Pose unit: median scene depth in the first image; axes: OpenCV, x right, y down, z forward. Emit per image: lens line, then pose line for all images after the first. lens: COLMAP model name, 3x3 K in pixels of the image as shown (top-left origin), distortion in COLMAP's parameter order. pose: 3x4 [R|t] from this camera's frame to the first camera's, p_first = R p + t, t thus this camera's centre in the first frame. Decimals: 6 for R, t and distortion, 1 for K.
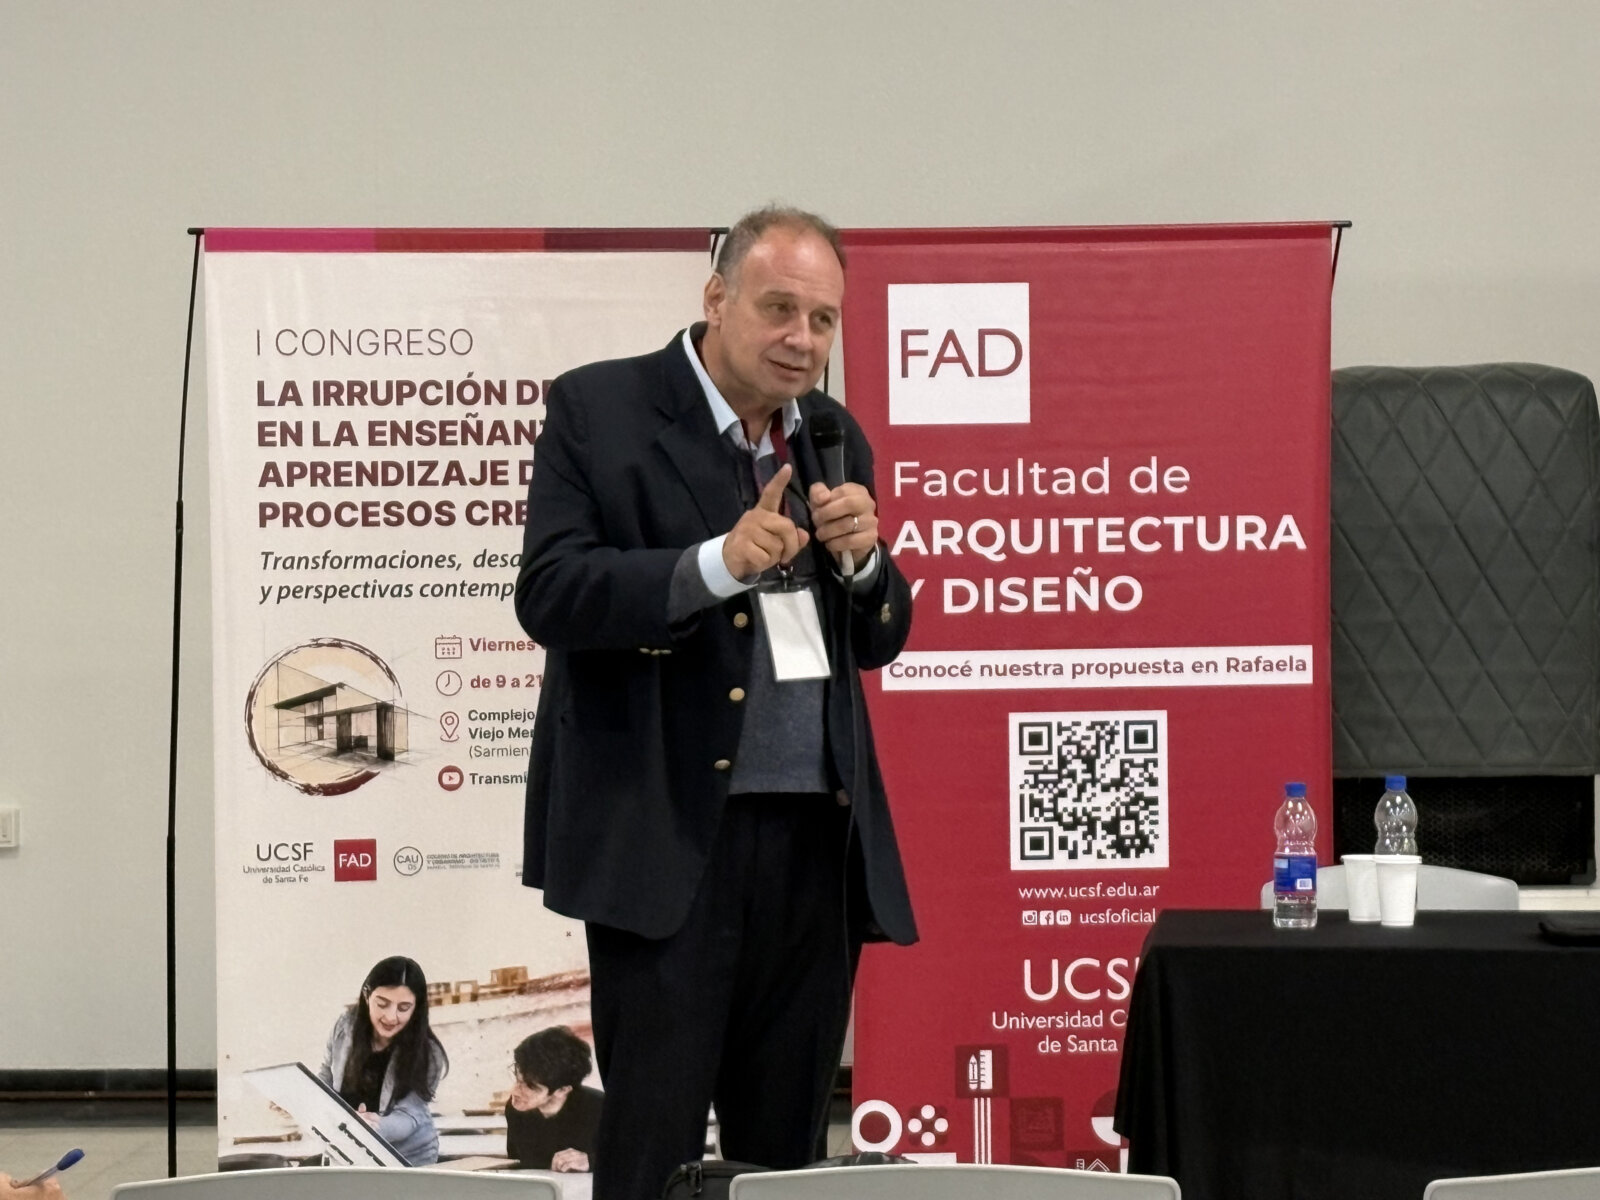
lens RADIAL K [[4485.4, 0, 798.0], [0, 4485.4, 607.2], [0, 0, 1]] dist [0.188990, 0.000000]
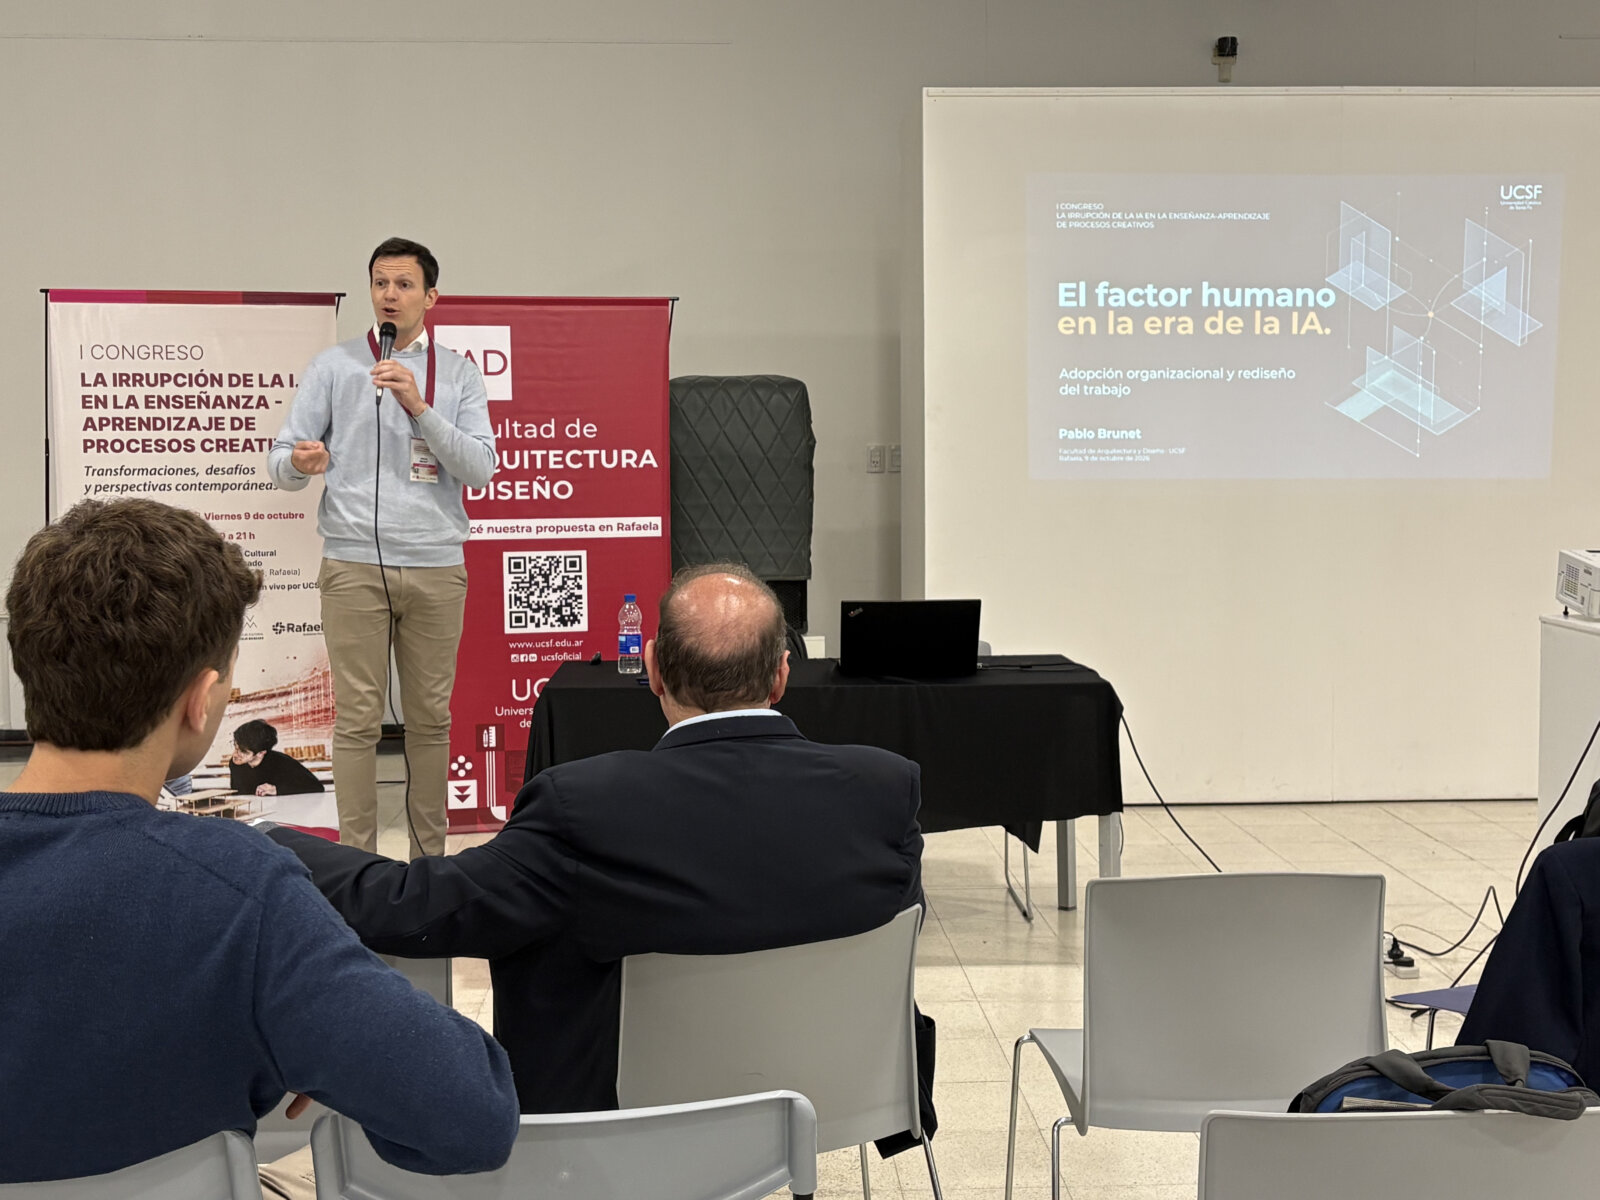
lens RADIAL K [[2007.2, 0, 802.4], [0, 2007.2, 598.6], [0, 0, 1]] dist [-0.046962, 0.000000]
pose [[0.986973, -0.004957, 0.160807, 0.036131], [-0.003405, 0.998658, 0.051678, -0.001224], [-0.160848, -0.051552, 0.985632, 0.137169]]
